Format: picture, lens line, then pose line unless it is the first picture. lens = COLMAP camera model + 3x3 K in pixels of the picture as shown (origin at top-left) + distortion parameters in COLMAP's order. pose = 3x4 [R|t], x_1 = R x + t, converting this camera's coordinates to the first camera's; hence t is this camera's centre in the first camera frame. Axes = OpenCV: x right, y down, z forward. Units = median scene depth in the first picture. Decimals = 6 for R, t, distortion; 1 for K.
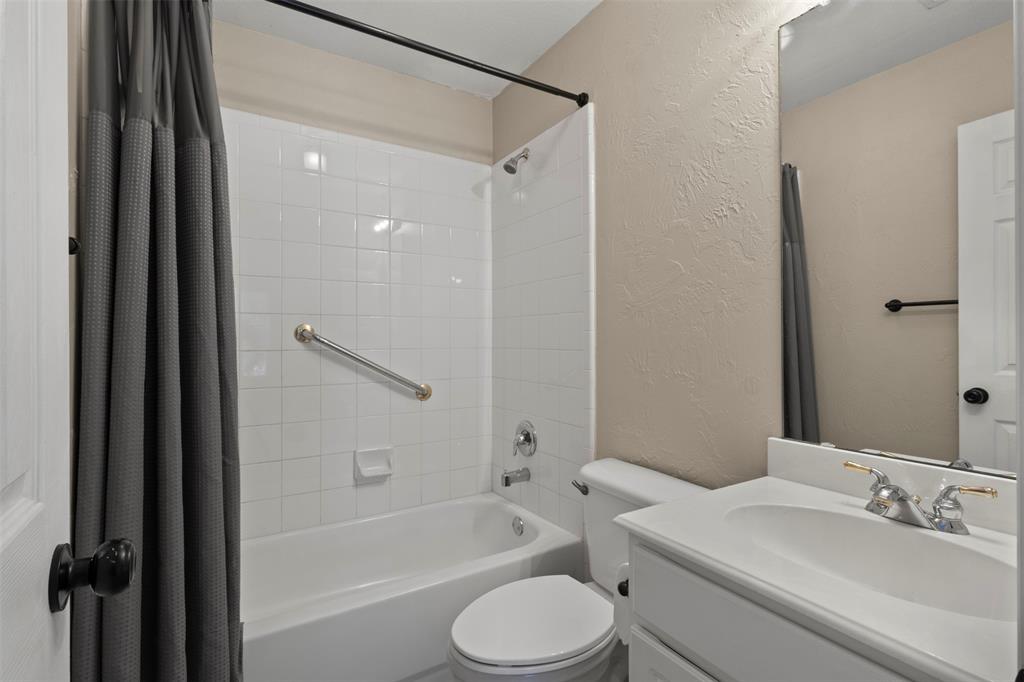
lens RADIAL K [[470.8, 0, 507.6], [0, 470.8, 337.9], [0, 0, 1]] dist [0.003860, 0.000609]
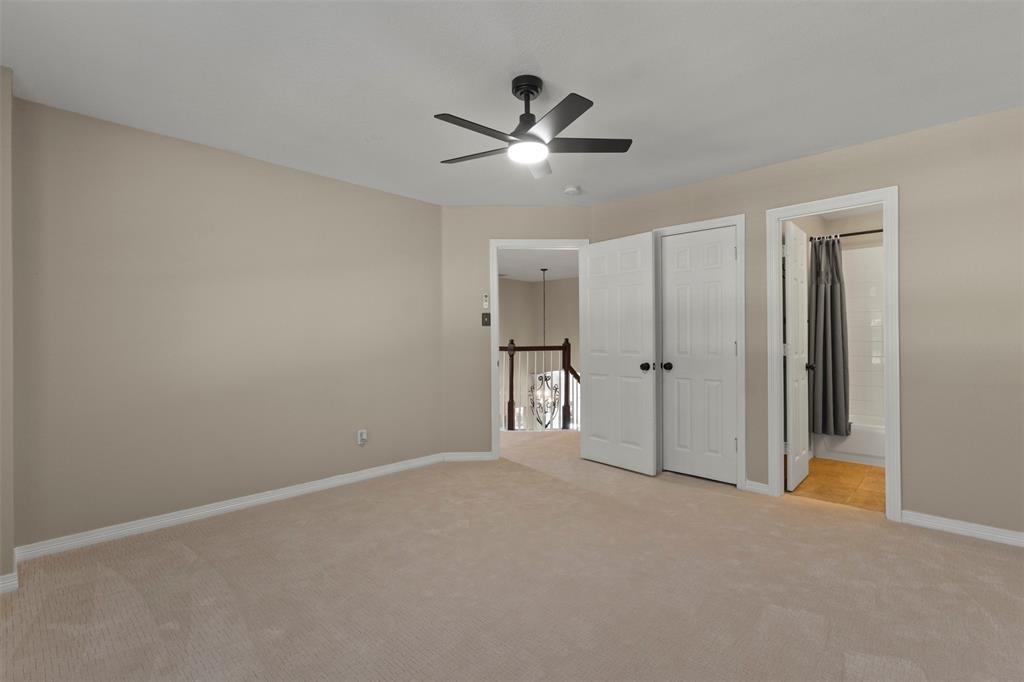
lens RADIAL K [[470.8, 0, 507.6], [0, 470.8, 337.9], [0, 0, 1]] dist [0.003860, 0.000609]
pose [[0.267451, -0.004975, -0.963559, 2.255561], [0.008946, 0.999956, -0.002679, -0.011731], [0.963530, -0.007904, 0.267483, -2.522342]]
